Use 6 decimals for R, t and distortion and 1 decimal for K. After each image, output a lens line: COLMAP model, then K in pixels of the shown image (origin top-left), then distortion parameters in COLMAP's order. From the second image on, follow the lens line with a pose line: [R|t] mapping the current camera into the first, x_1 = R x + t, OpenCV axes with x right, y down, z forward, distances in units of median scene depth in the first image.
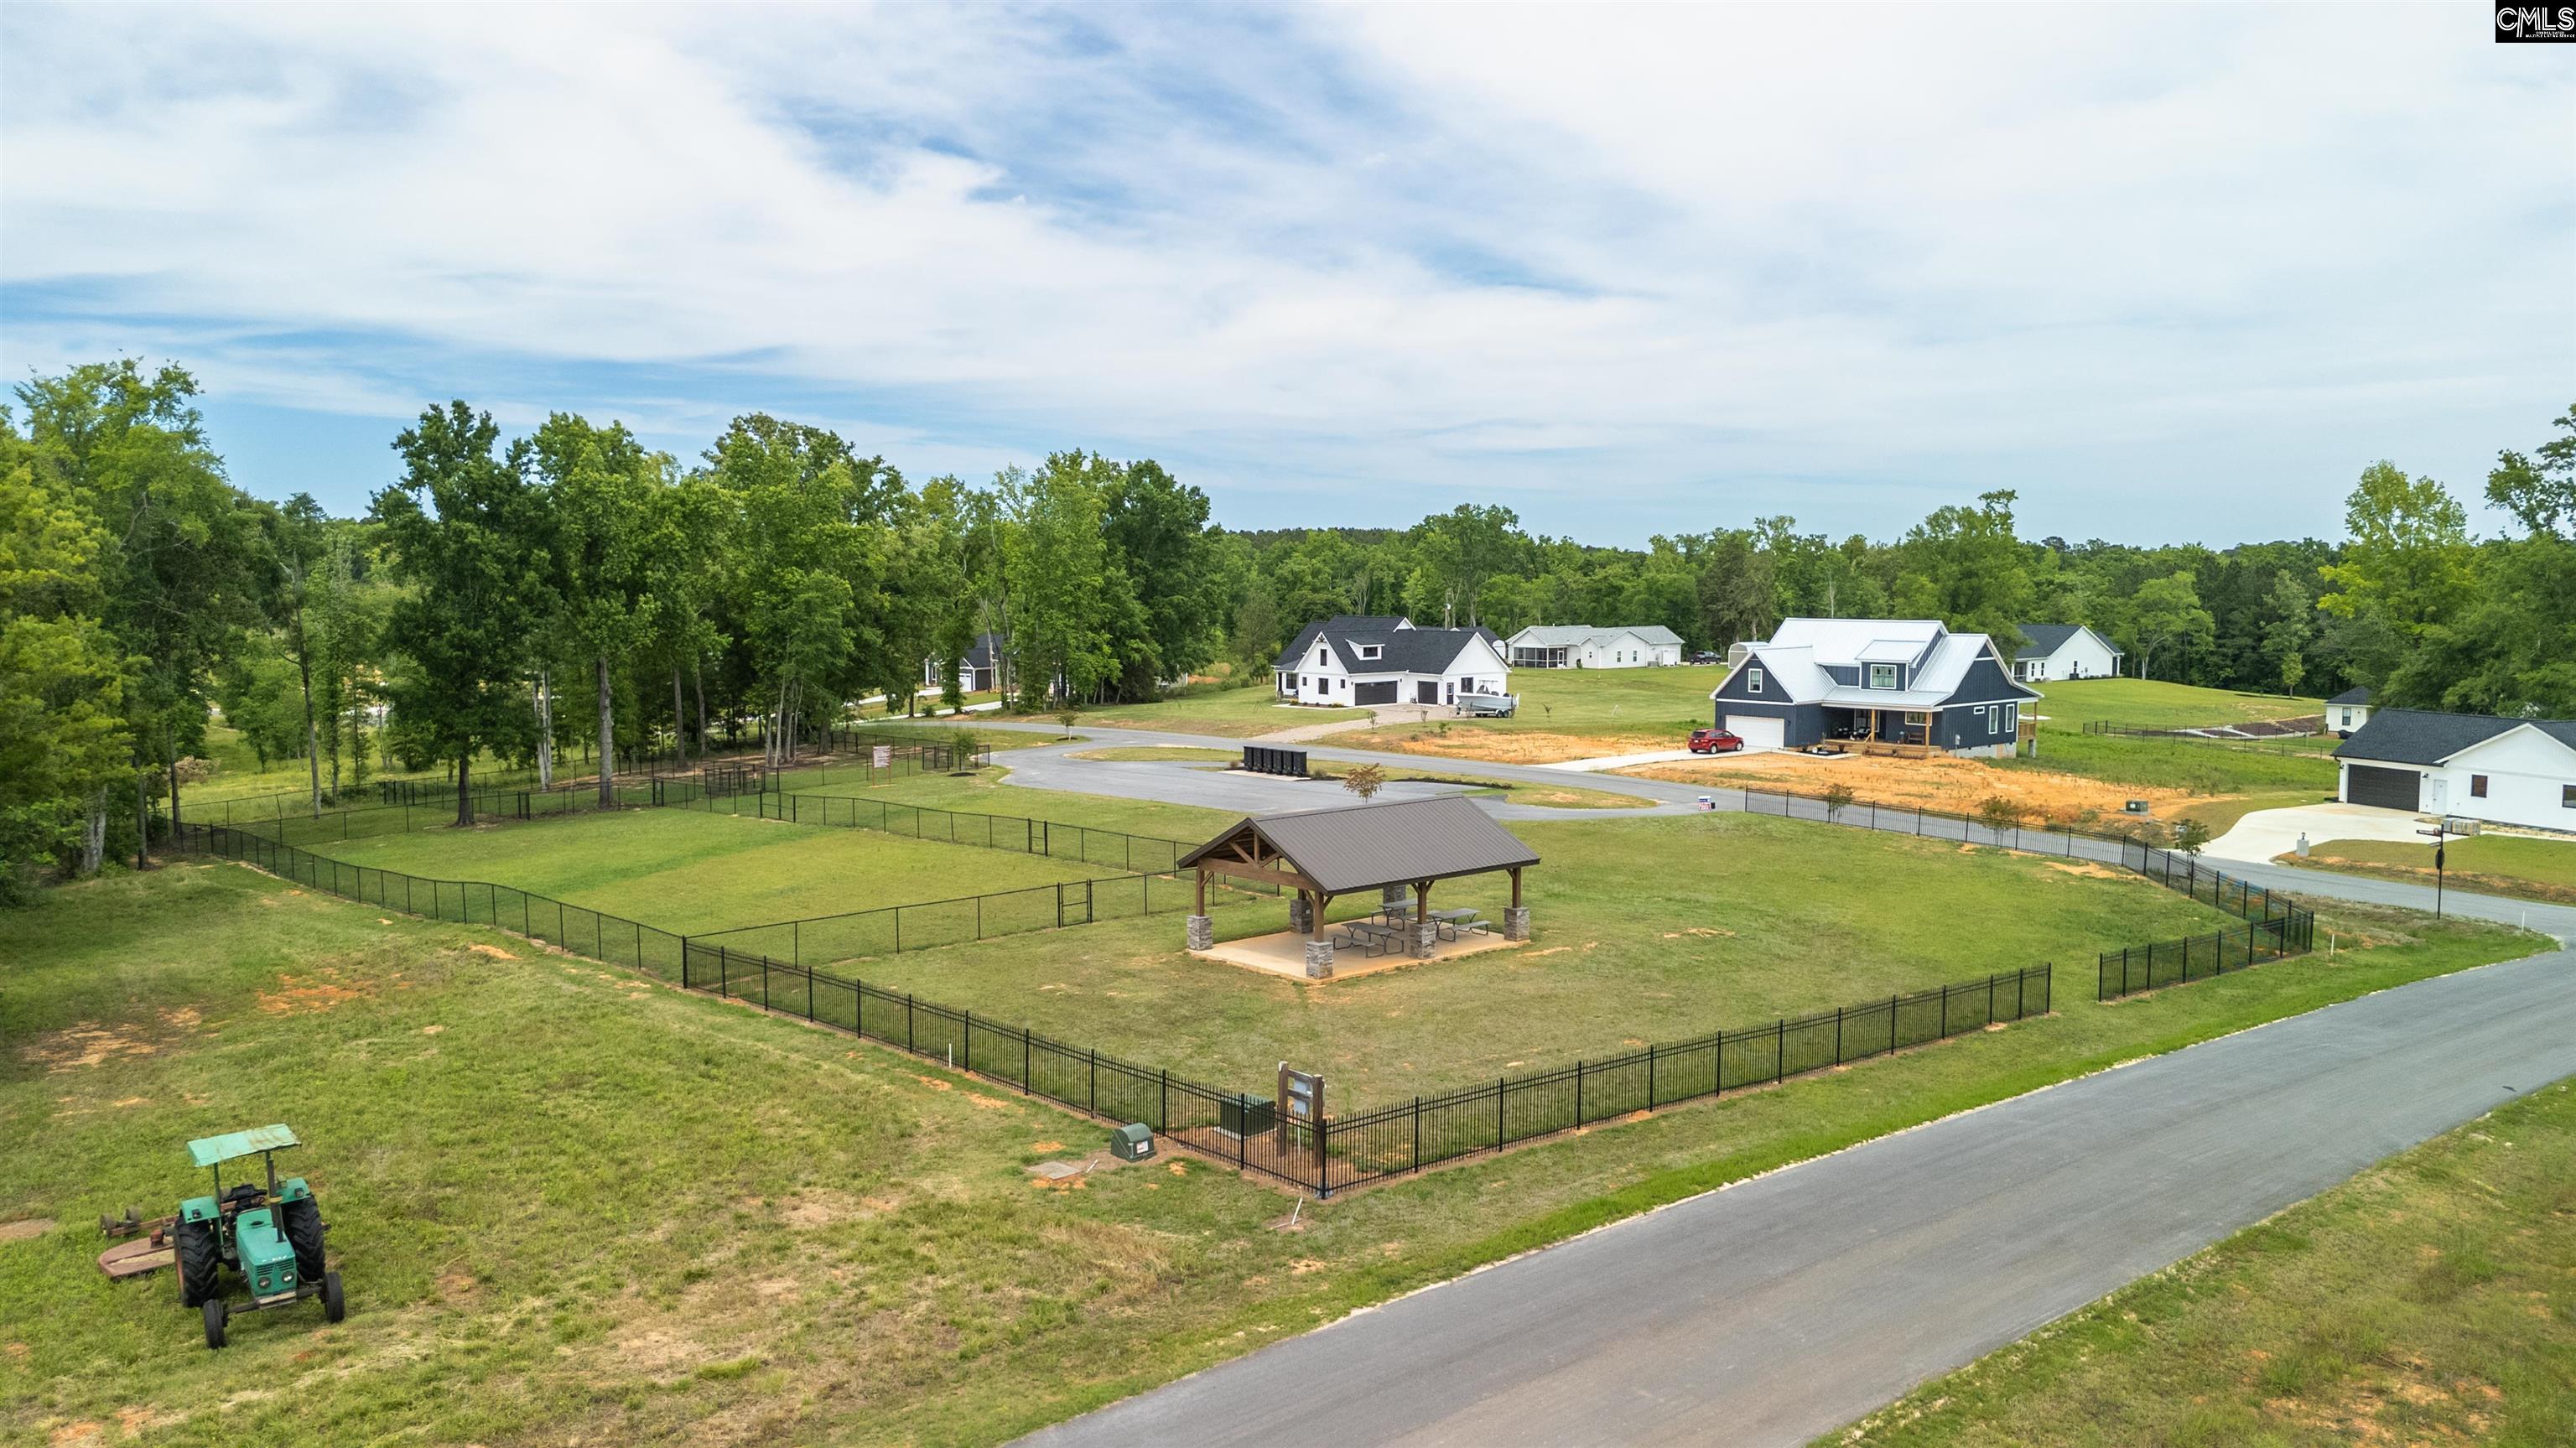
lens RADIAL K [[1910.8, 0, 1295.3], [0, 1910.8, 729.9], [0, 0, 1]] dist [0.056701, -0.043988]
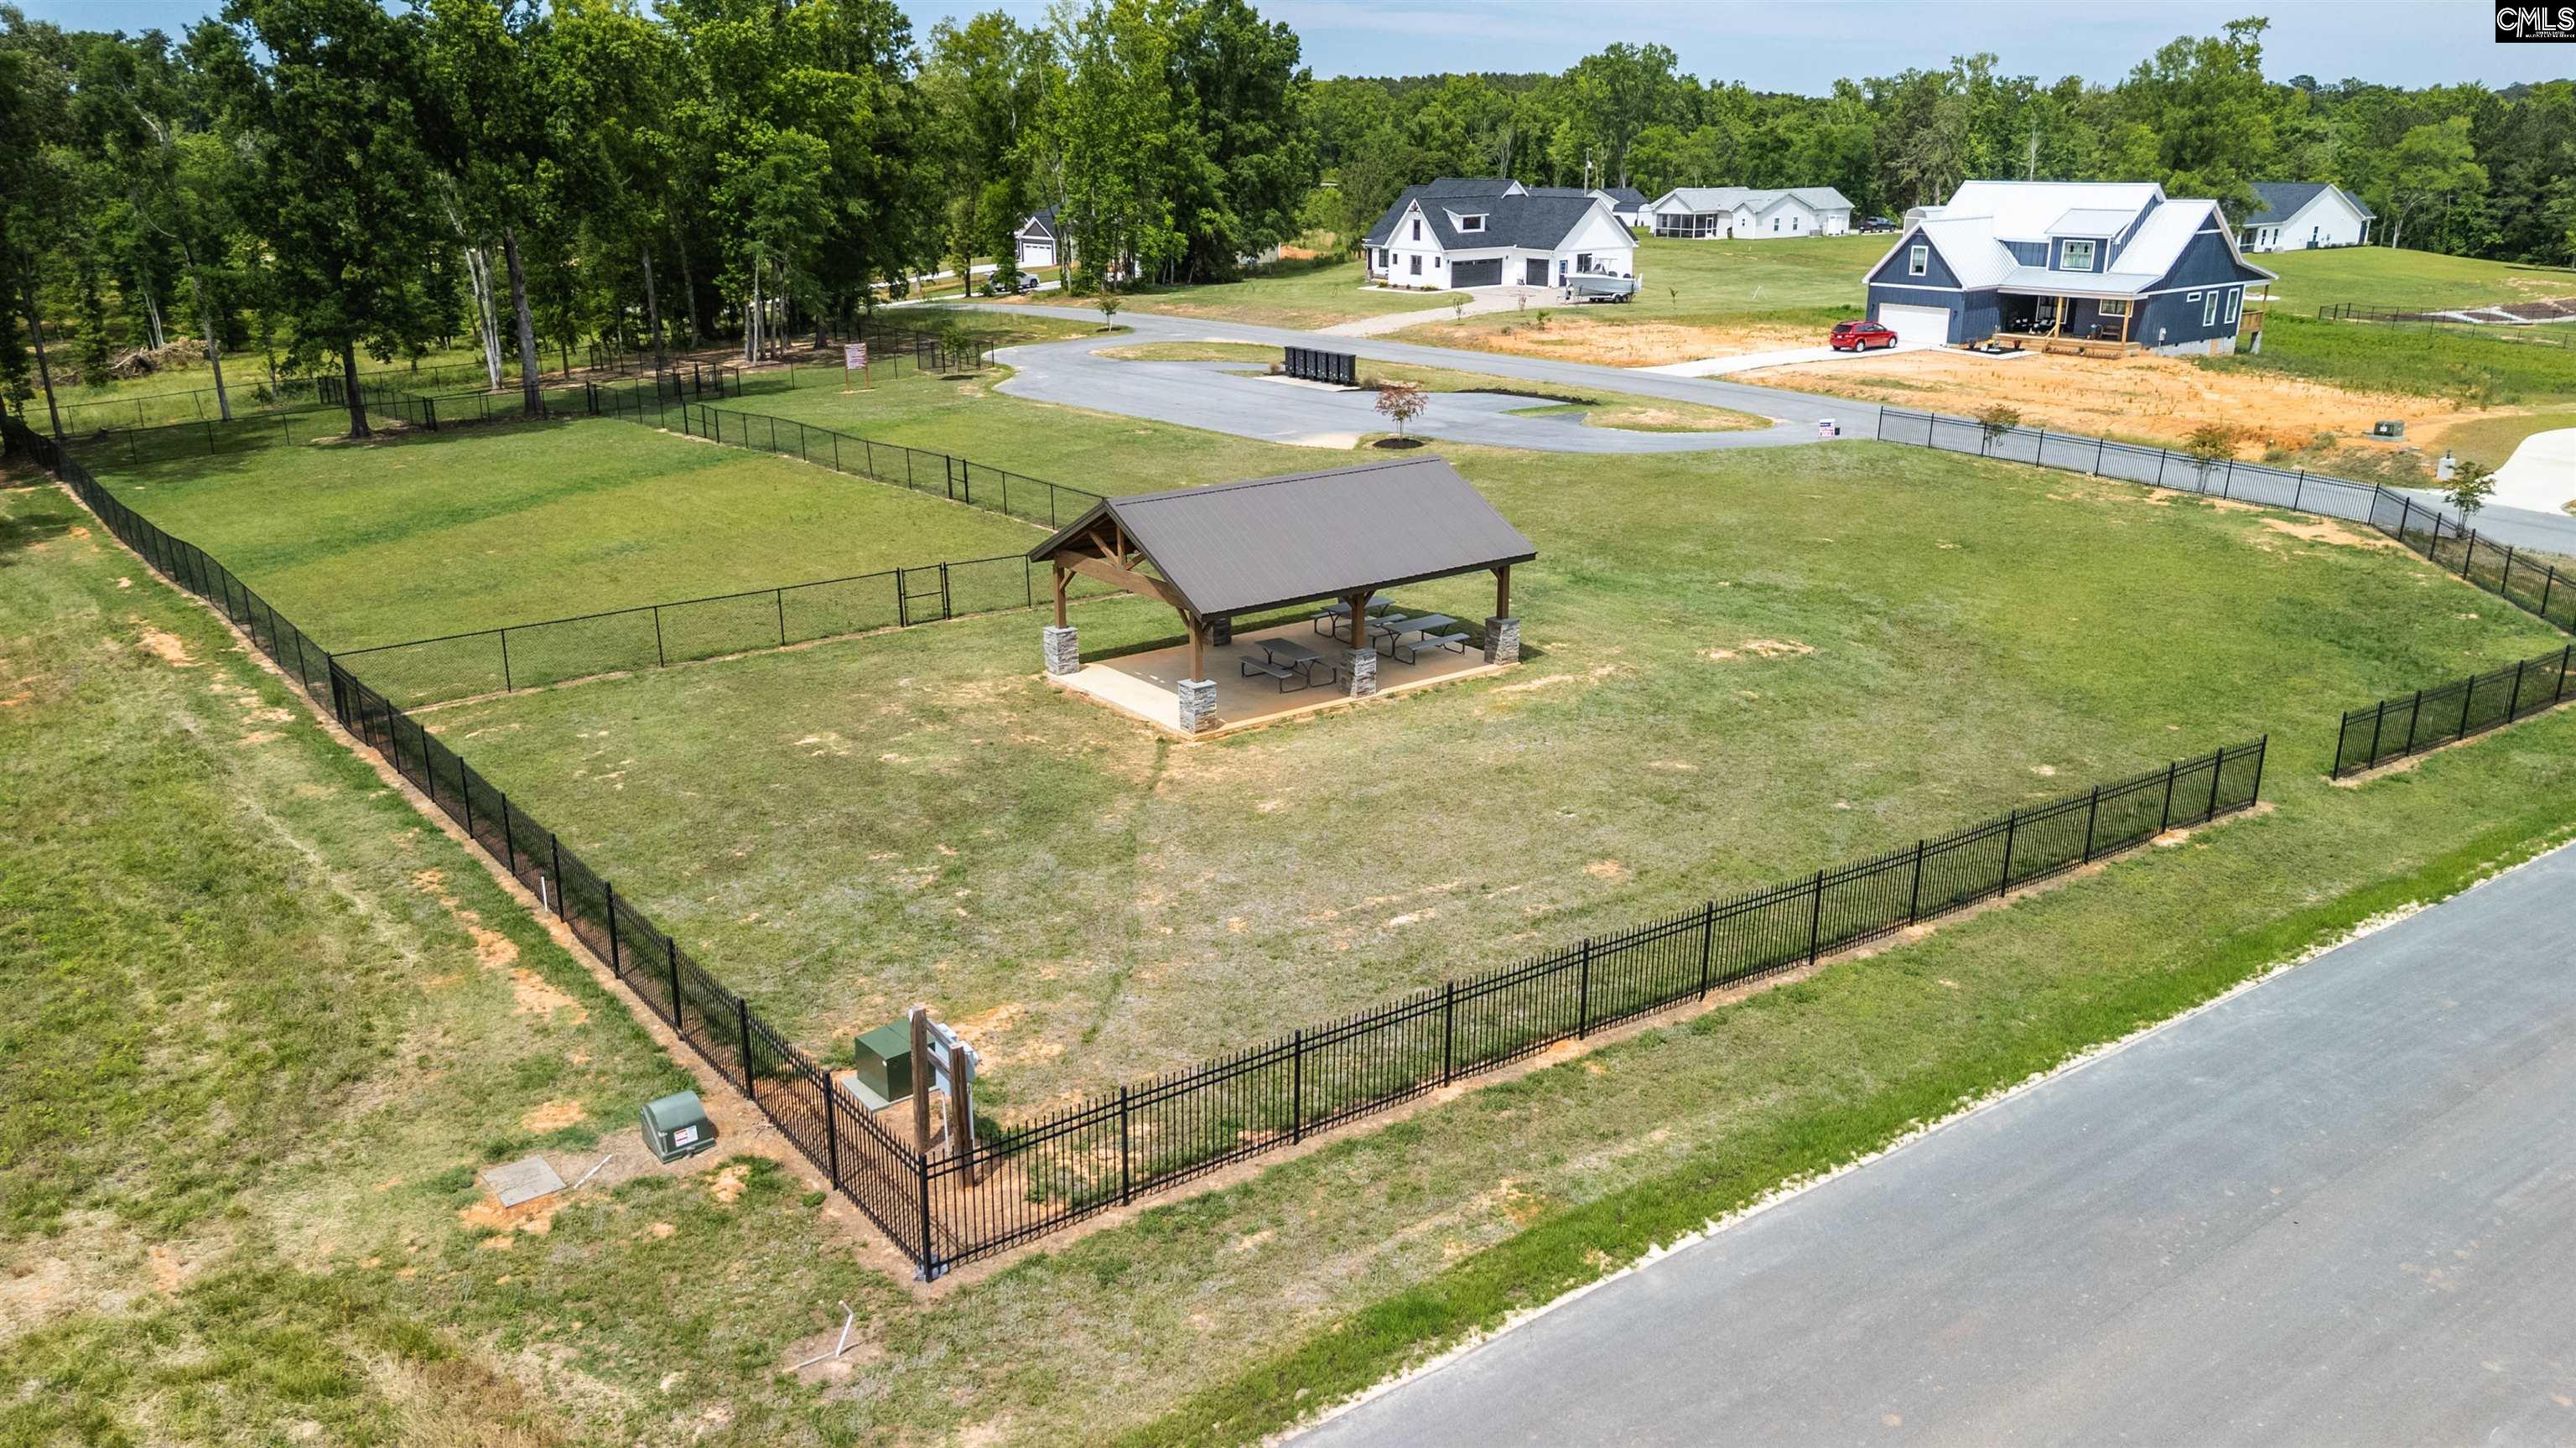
lens RADIAL K [[1910.8, 0, 1280.1], [0, 1910.8, 742.2], [0, 0, 1]] dist [0.056701, -0.043988]
pose [[0.996107, 0.023327, -0.085011, 0.058546], [-0.003493, 0.974040, 0.226350, -0.015352], [0.088084, -0.225172, 0.970329, 0.172880]]
